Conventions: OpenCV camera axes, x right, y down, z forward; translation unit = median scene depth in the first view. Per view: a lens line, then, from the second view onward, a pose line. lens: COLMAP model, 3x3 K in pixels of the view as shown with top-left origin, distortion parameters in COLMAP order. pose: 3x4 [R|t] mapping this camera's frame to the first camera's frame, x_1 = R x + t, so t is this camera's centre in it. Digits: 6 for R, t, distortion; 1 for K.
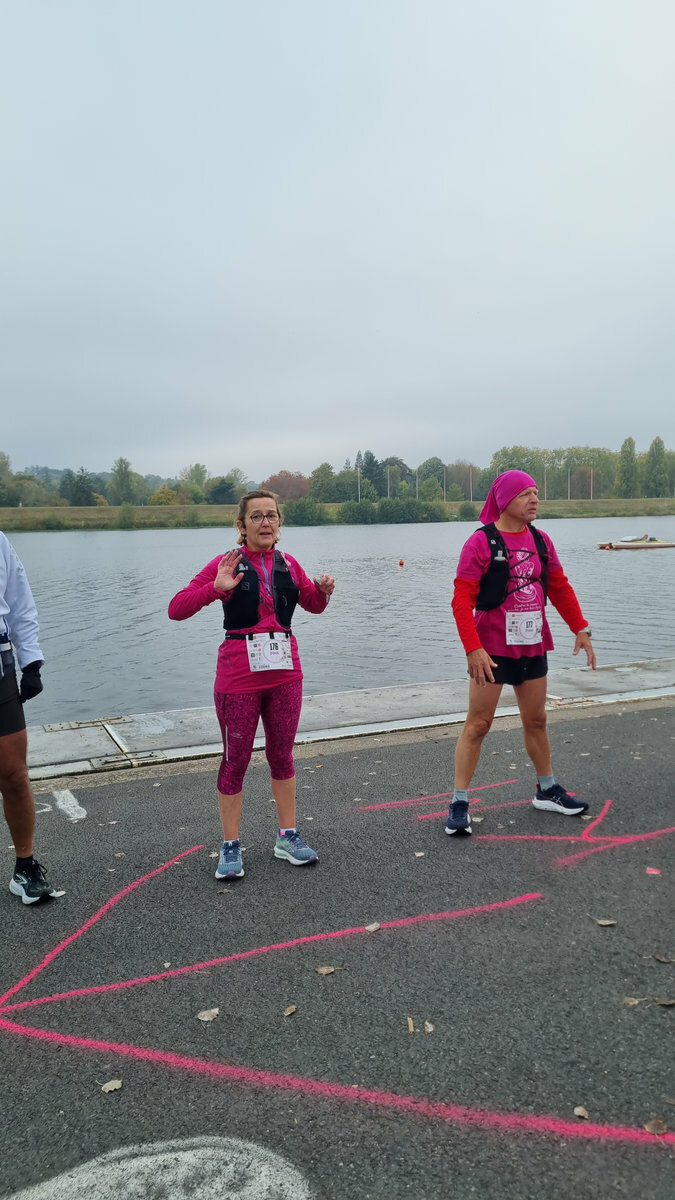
lens RADIAL K [[904.1, 0, 355.3], [0, 904.1, 591.7], [0, 0, 1]] dist [0.065764, -0.053436]
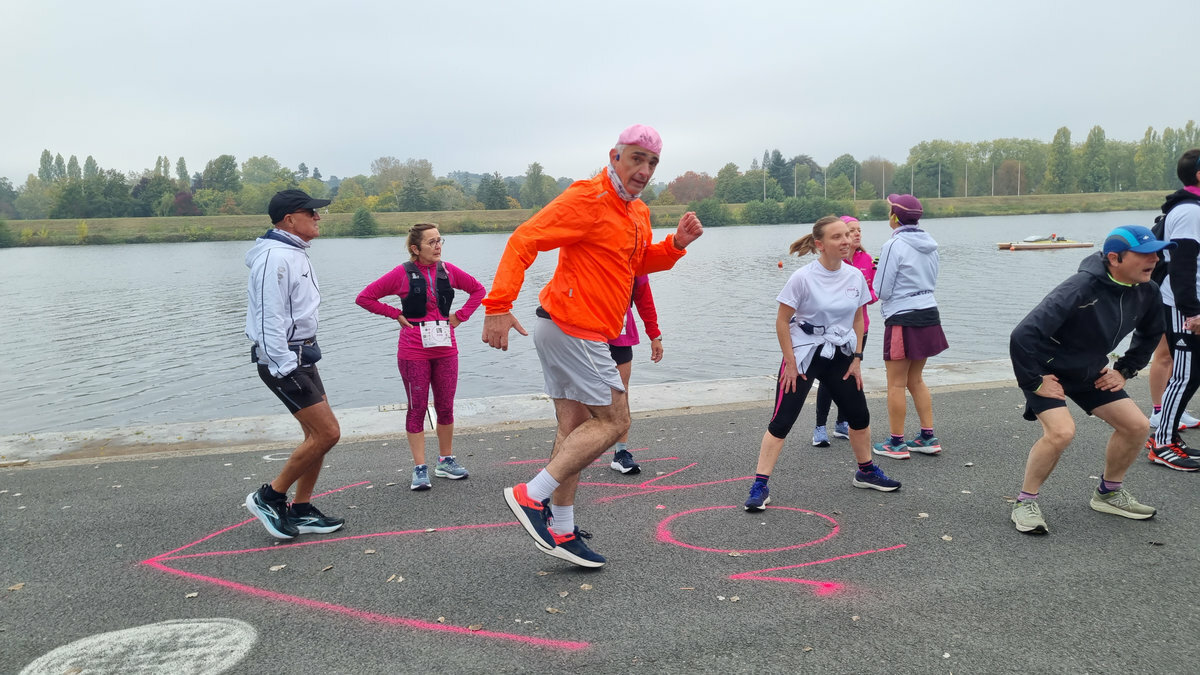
lens RADIAL K [[904.1, 0, 610.3], [0, 904.1, 316.3], [0, 0, 1]] dist [0.065764, -0.053436]
pose [[0.984797, 0.010191, -0.173412, 0.228743], [-0.005559, 0.999615, 0.027180, -0.003477], [0.173622, -0.025803, 0.984474, -0.144779]]
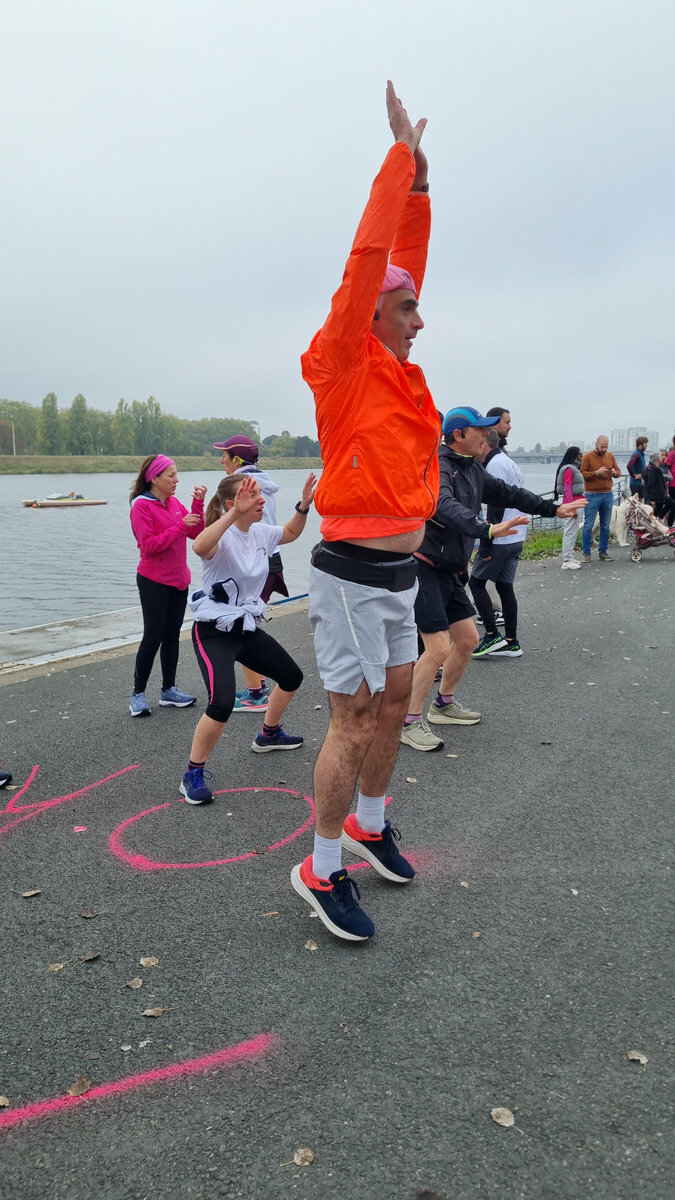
lens RADIAL K [[904.1, 0, 345.4], [0, 904.1, 596.5], [0, 0, 1]] dist [0.065764, -0.053436]
pose [[0.826937, -0.068022, 0.558165, 0.012545], [0.039327, 0.997222, 0.063265, 0.000361], [-0.560918, -0.030365, 0.827315, 0.009558]]
